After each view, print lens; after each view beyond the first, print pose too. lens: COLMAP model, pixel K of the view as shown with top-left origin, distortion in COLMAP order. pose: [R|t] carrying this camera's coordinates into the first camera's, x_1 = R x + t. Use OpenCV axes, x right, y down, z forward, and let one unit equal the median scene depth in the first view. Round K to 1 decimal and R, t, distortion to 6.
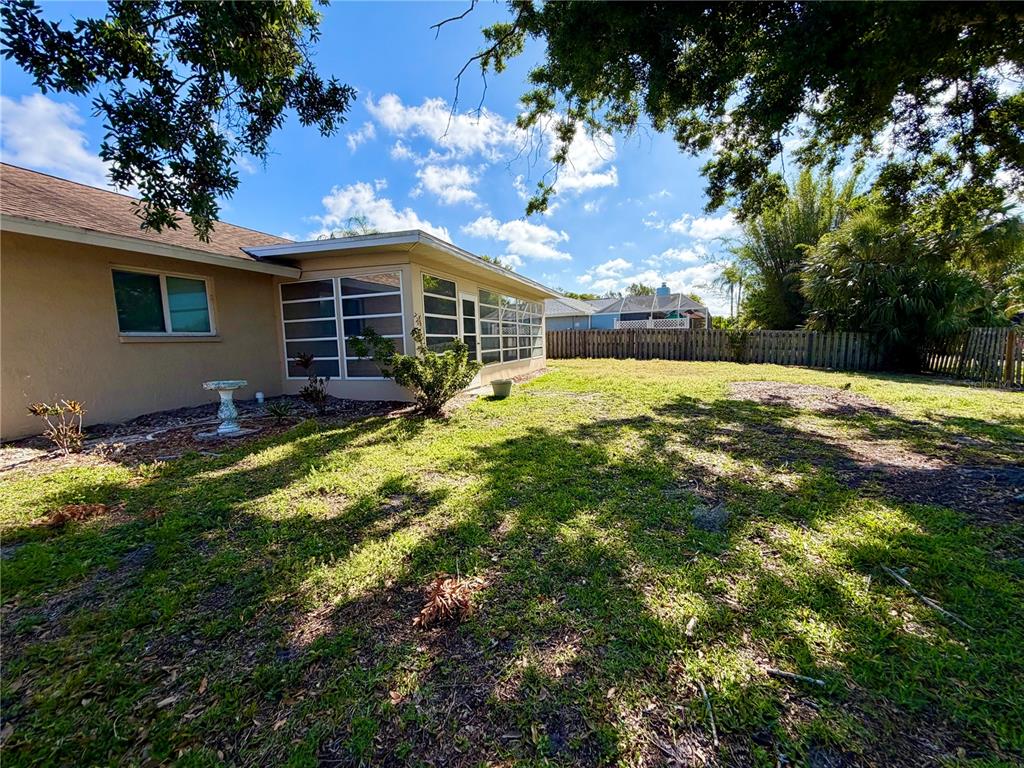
lens RADIAL K [[416.4, 0, 511.9], [0, 416.4, 388.2], [0, 0, 1]] dist [-0.003921, 0.000016]
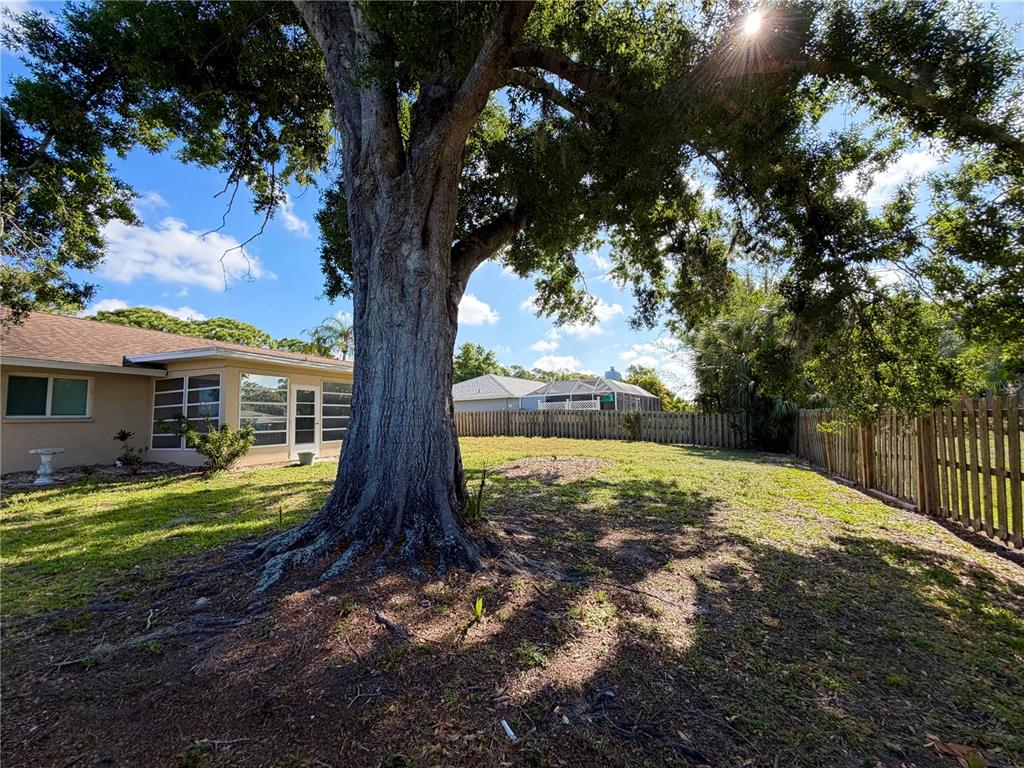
lens RADIAL K [[416.4, 0, 511.9], [0, 416.4, 390.8], [0, 0, 1]] dist [-0.003921, 0.000016]
pose [[0.997760, -0.002014, -0.066868, 0.558074], [-0.010088, 0.983588, -0.180145, 0.015626], [0.066134, 0.180416, 0.981365, -0.207865]]
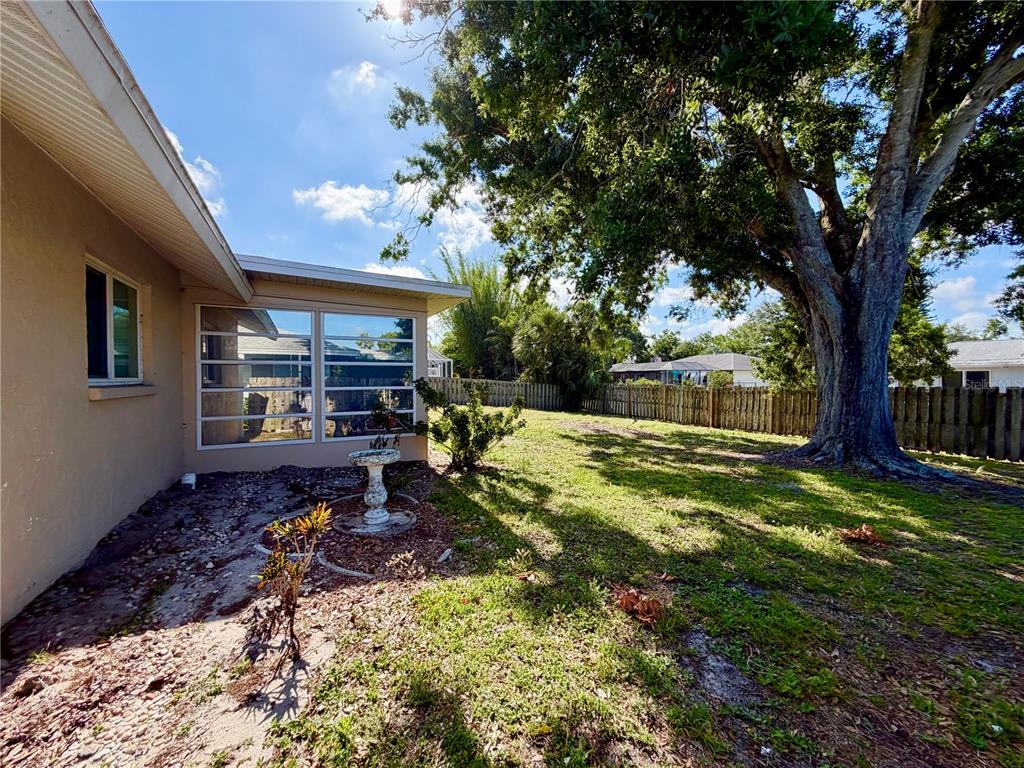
lens RADIAL K [[416.4, 0, 509.3], [0, 416.4, 390.0], [0, 0, 1]] dist [-0.003921, 0.000016]
pose [[0.682593, 0.007974, 0.730755, -0.540168], [0.063038, 0.995571, -0.069747, -0.030596], [-0.728075, 0.093674, 0.679067, 0.158781]]
